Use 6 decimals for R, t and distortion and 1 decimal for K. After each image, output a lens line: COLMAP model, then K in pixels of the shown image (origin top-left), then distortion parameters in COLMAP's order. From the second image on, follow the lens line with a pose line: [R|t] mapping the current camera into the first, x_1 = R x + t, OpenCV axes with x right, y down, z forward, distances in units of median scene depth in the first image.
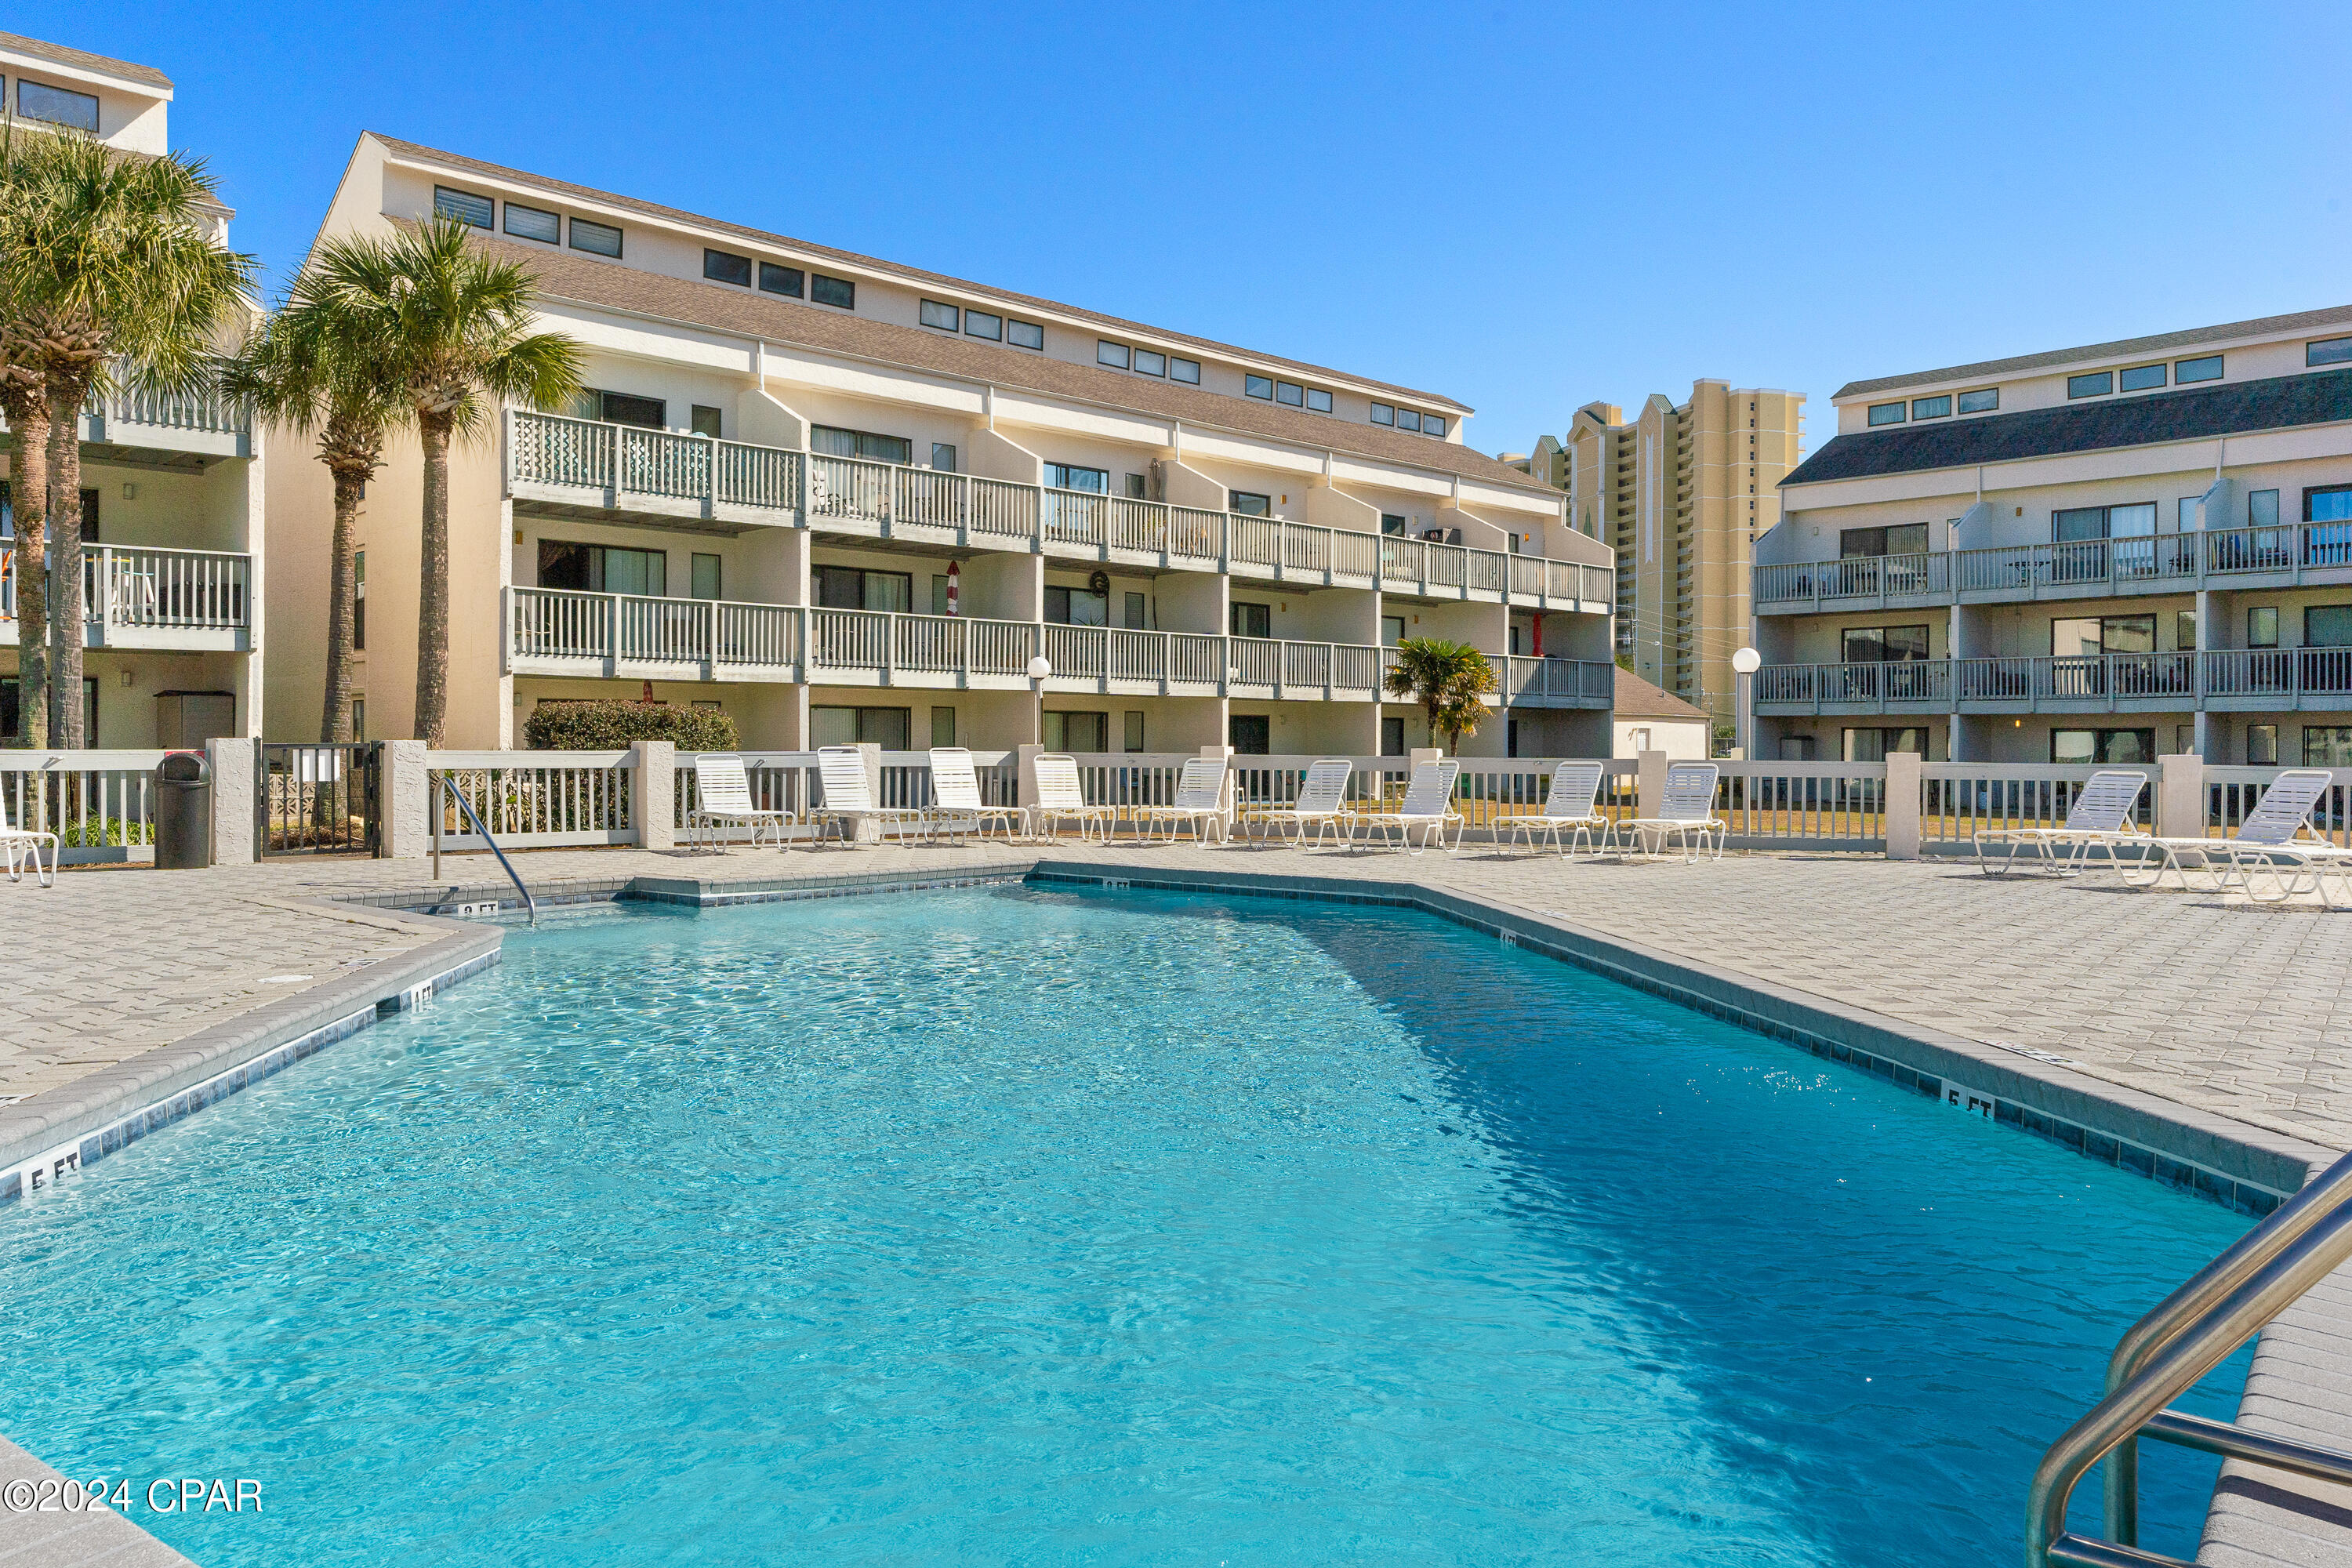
lens RADIAL K [[1619.5, 0, 1179.2], [0, 1619.5, 766.0], [0, 0, 1]] dist [0.000160, 0.004852]
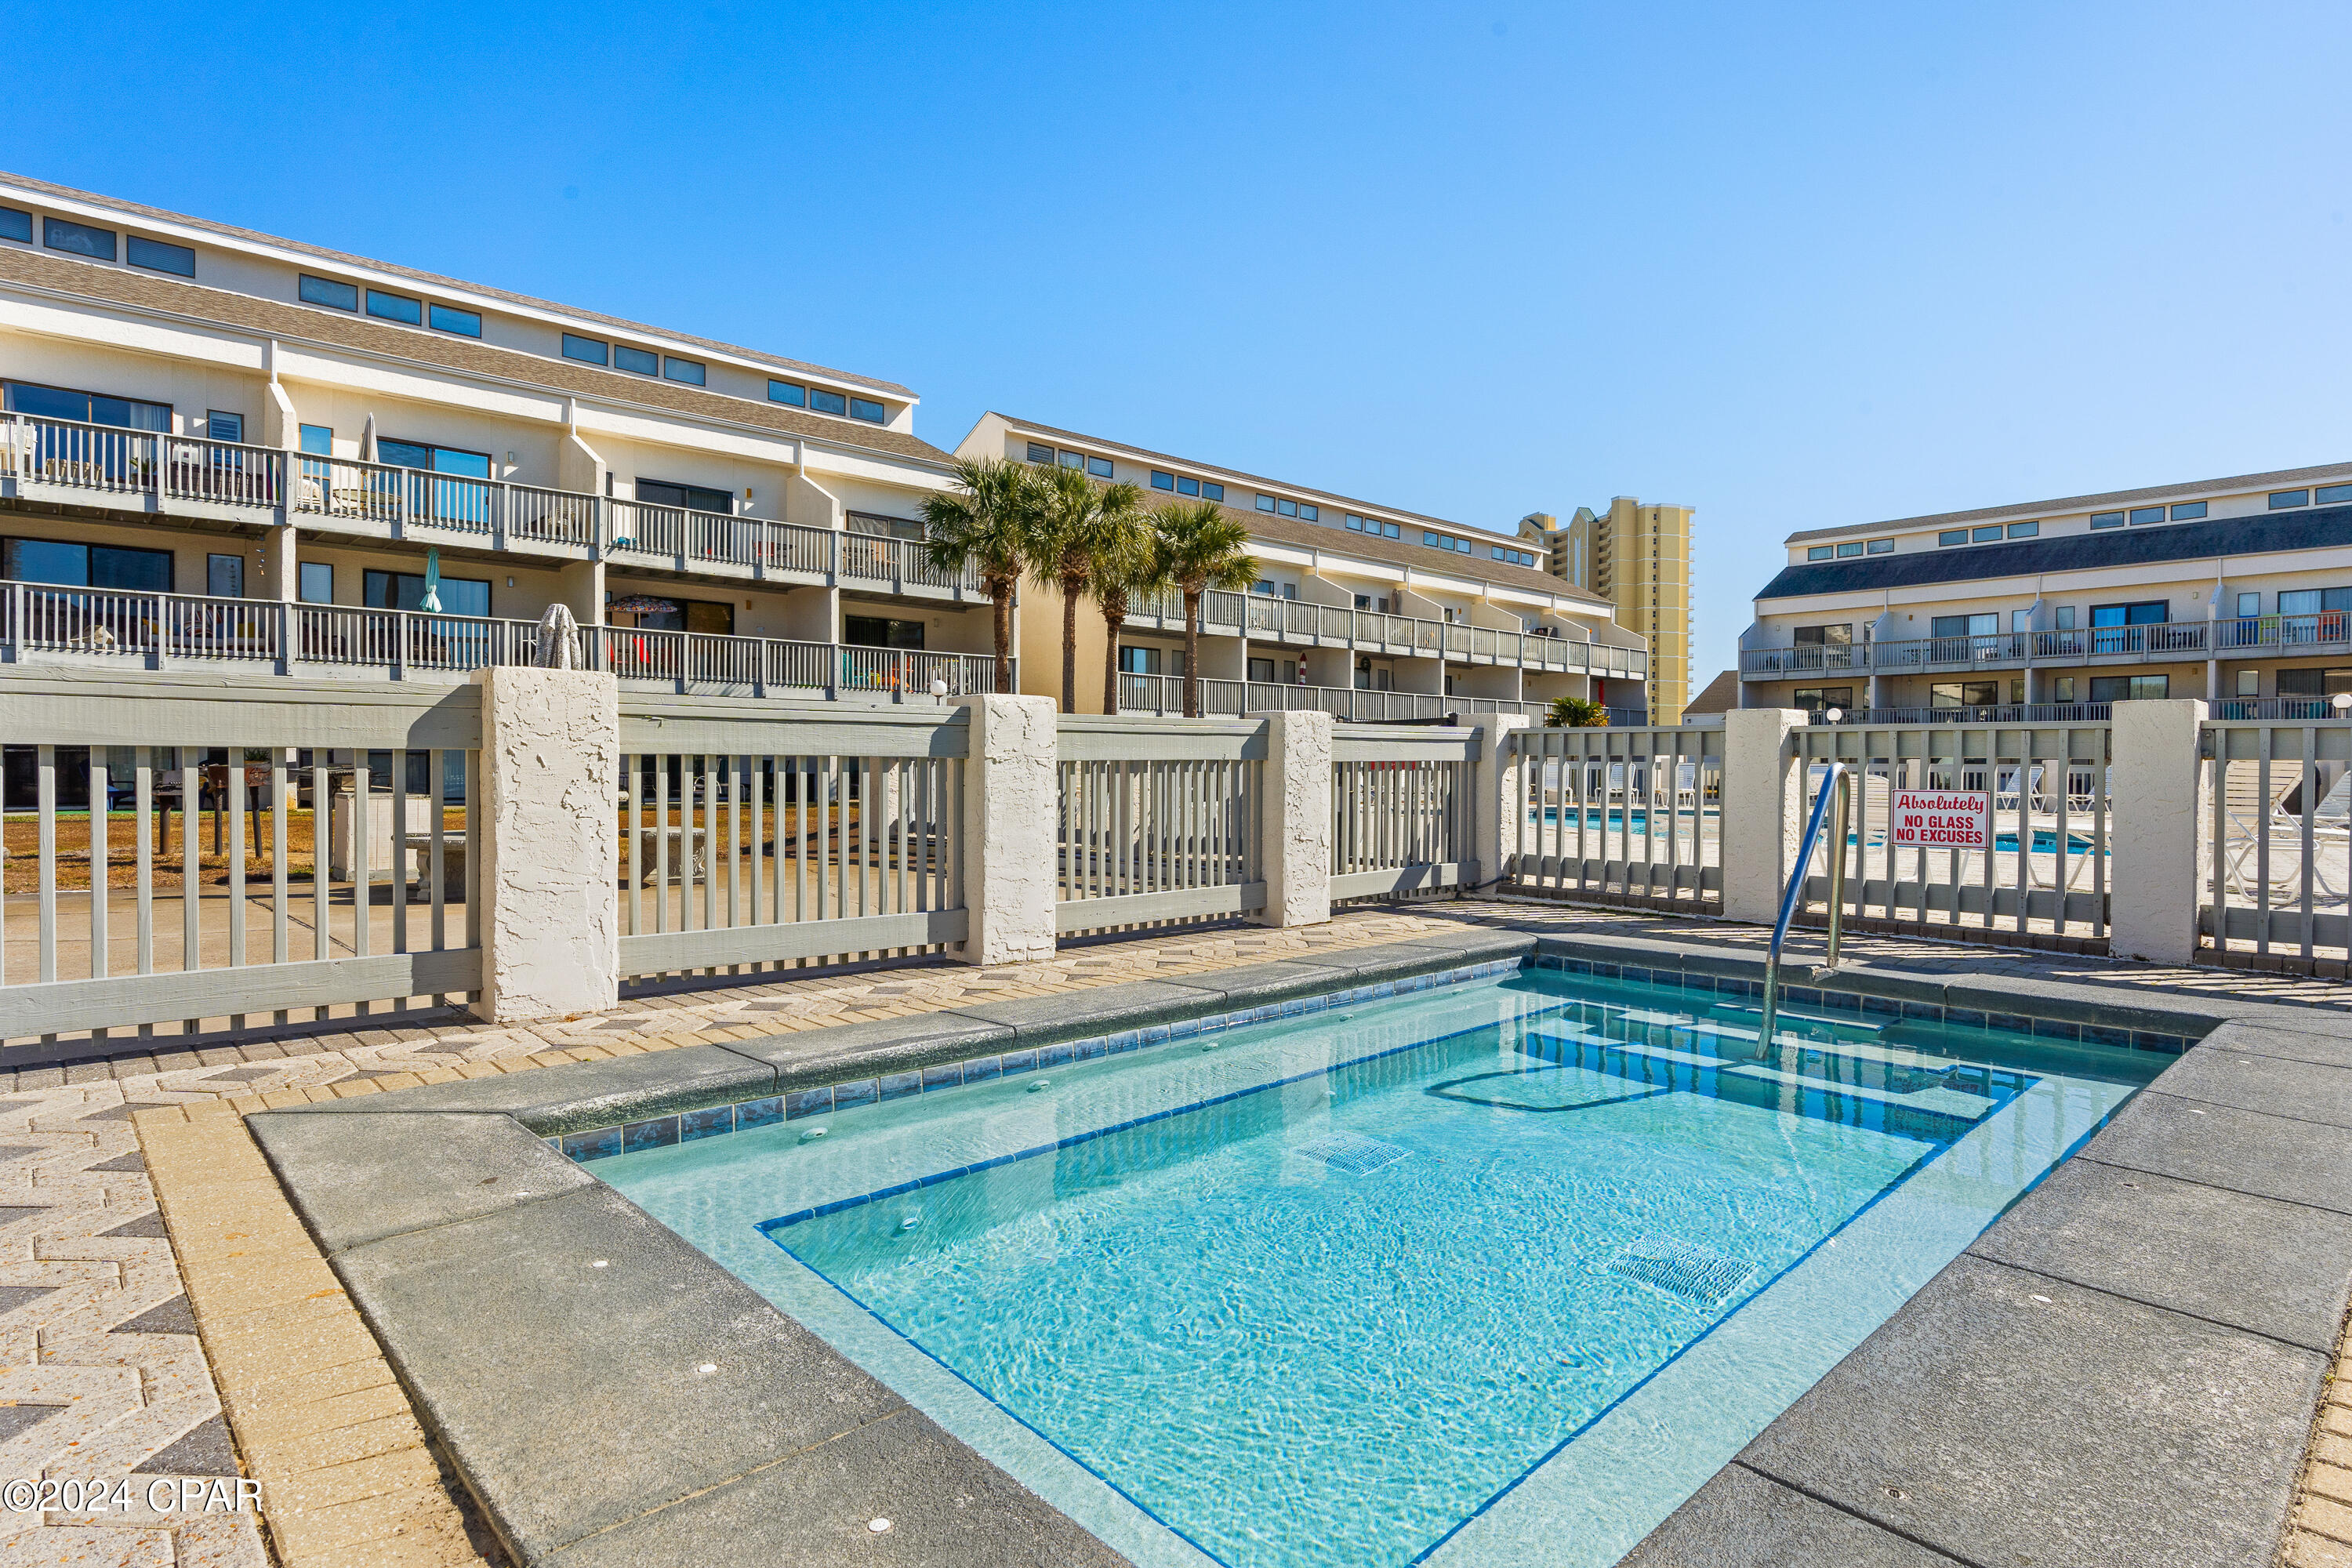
lens RADIAL K [[1235.8, 0, 1172.5], [0, 1235.8, 785.8], [0, 0, 1]] dist [0.001672, 0.000880]
pose [[0.999891, 0.002338, -0.014599, -0.200263], [-0.002296, 0.999993, 0.002906, 0.008646], [0.014605, -0.002872, 0.999889, -0.245511]]
